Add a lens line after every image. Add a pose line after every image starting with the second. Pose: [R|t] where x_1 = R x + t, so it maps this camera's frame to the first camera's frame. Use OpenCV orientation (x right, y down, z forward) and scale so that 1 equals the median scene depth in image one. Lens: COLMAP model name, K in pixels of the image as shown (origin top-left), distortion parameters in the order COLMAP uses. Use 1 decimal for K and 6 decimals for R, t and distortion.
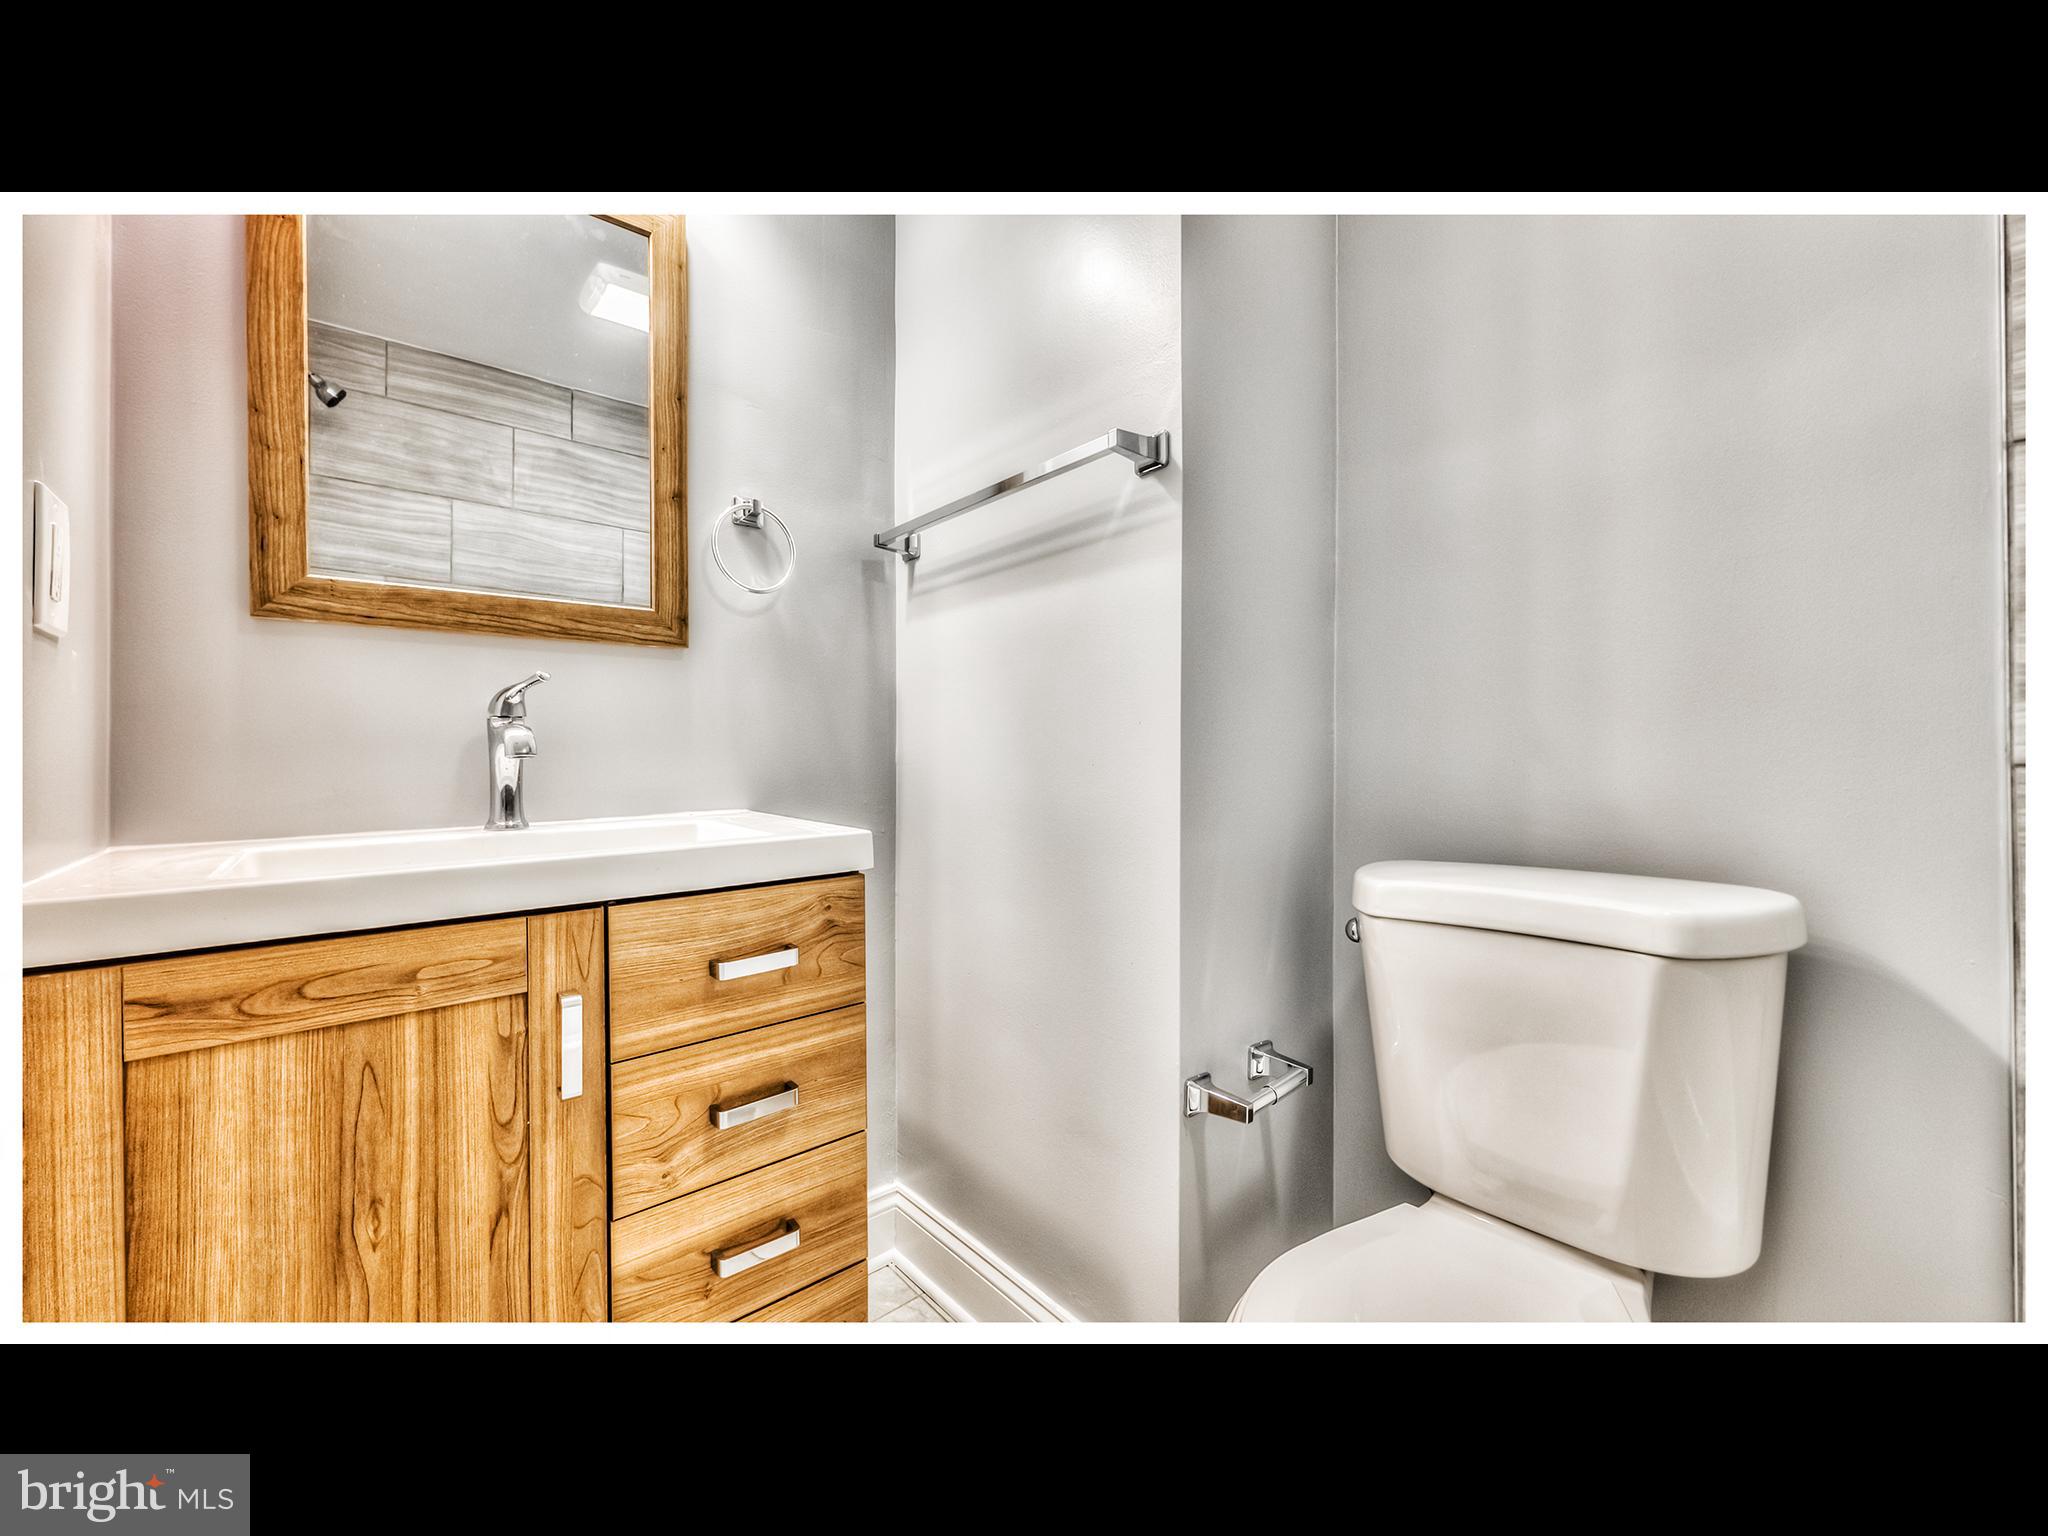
lens RADIAL K [[785.4, 0, 1002.2], [0, 785.4, 759.4], [0, 0, 1]] dist [-0.002905, 0.000735]
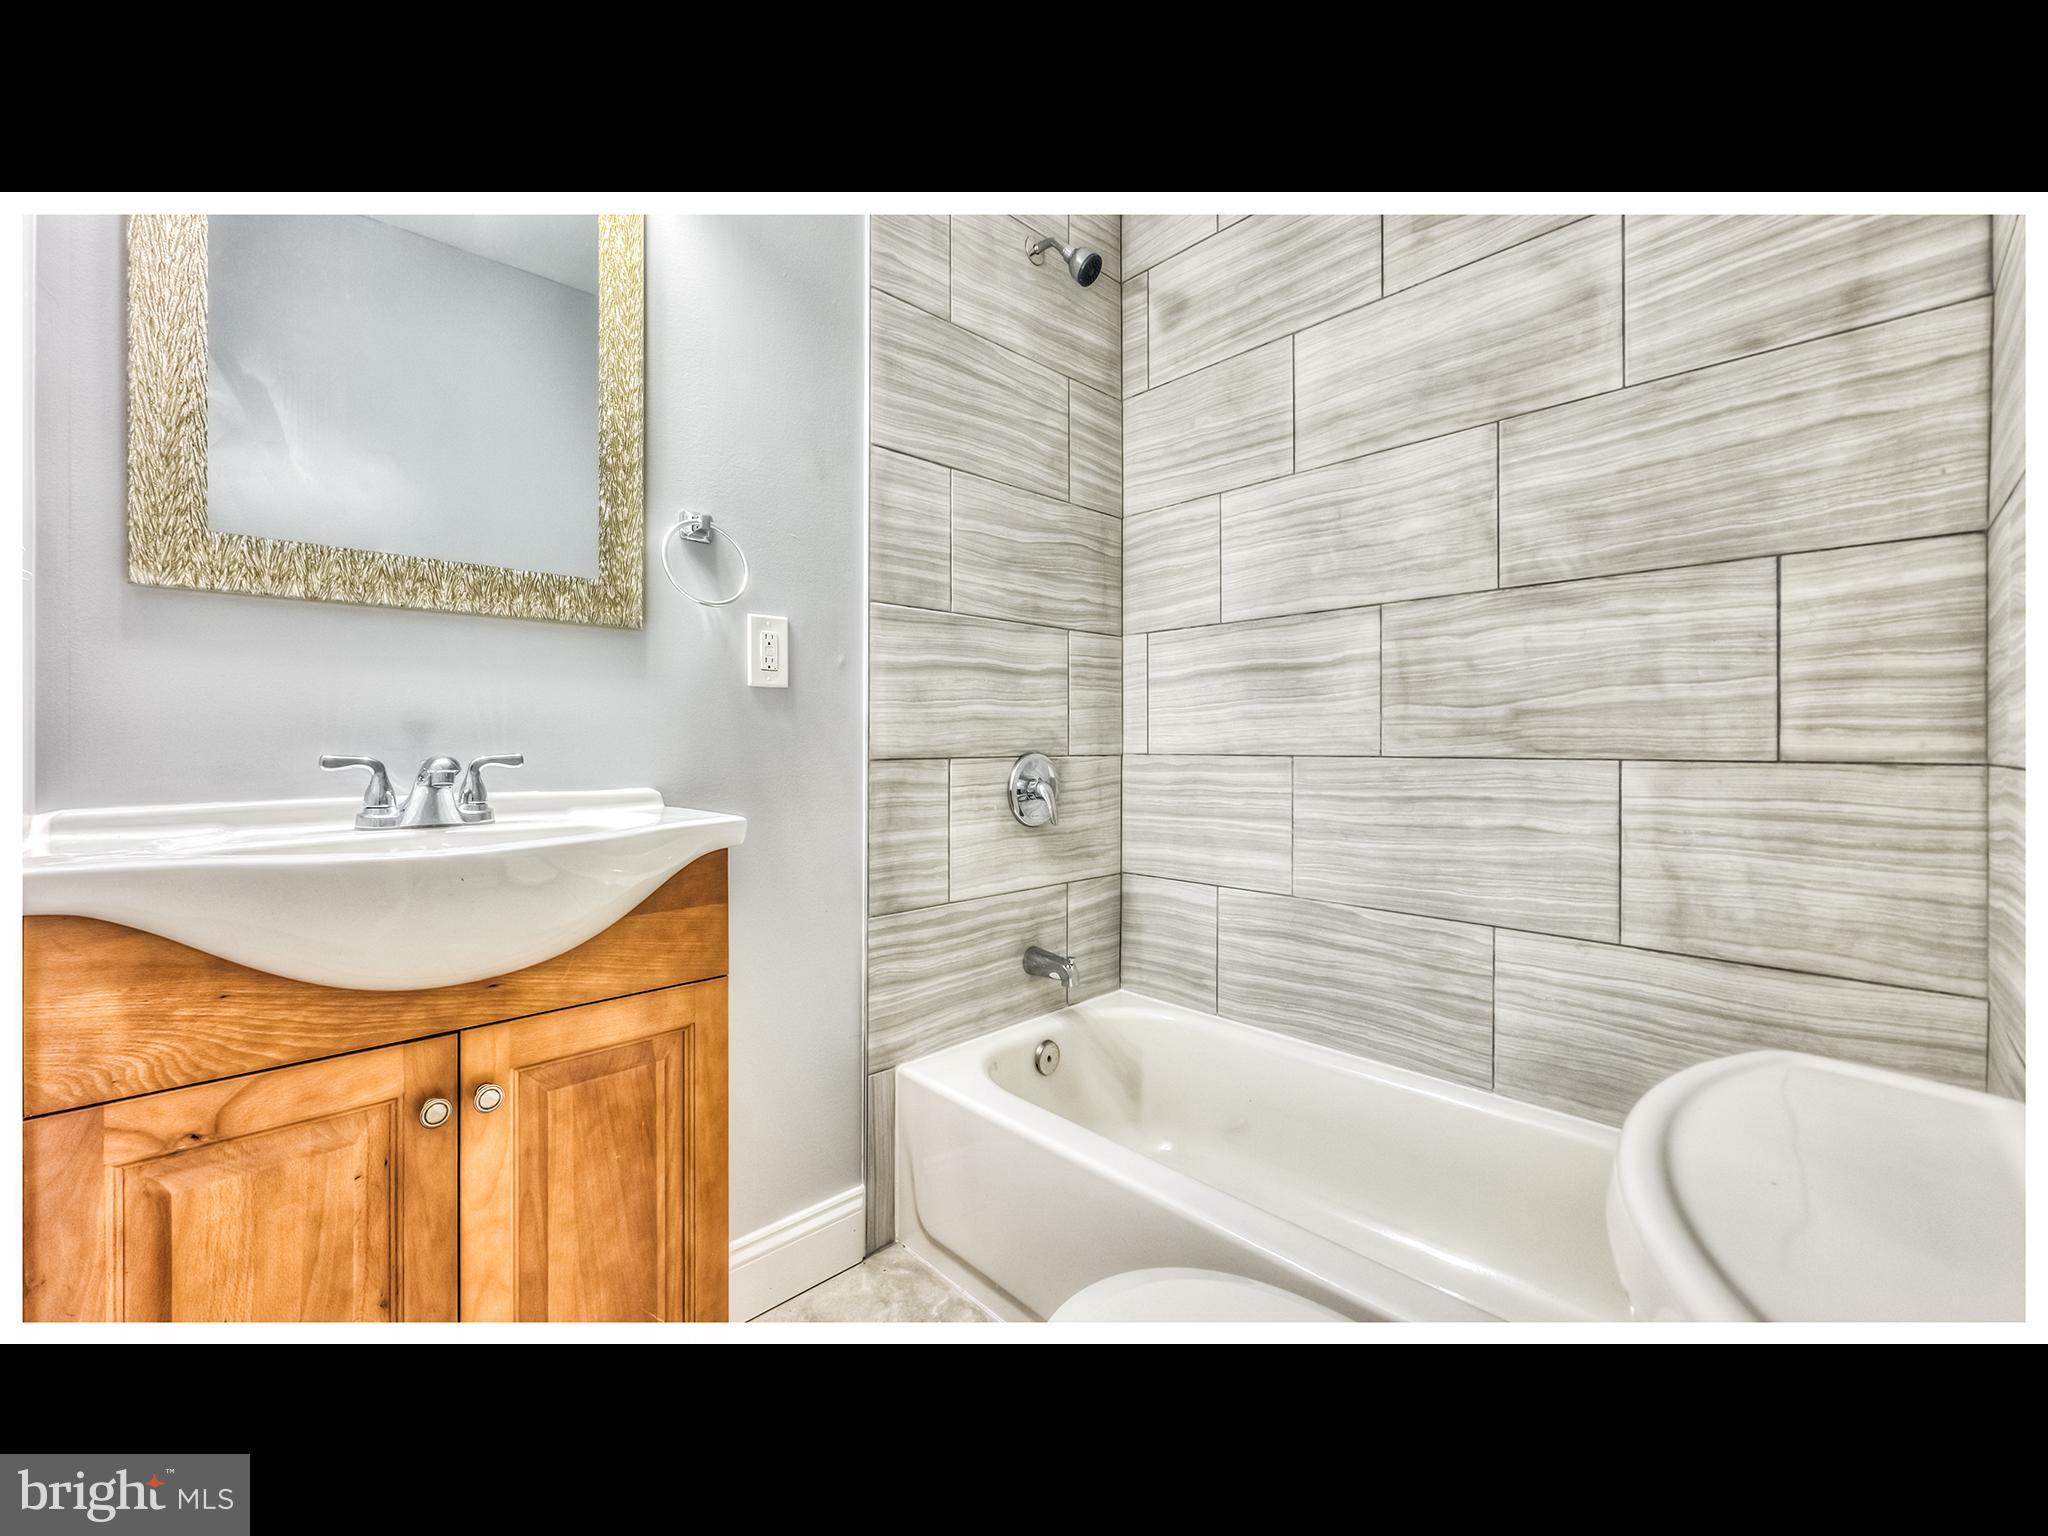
lens RADIAL K [[785.4, 0, 1002.2], [0, 785.4, 759.4], [0, 0, 1]] dist [-0.002905, 0.000735]
pose [[0.999999, 0.000723, 0.001124, 0.131497], [-0.000723, 1.000000, 0.000095, -0.000097], [-0.001124, -0.000096, 0.999999, -0.000214]]
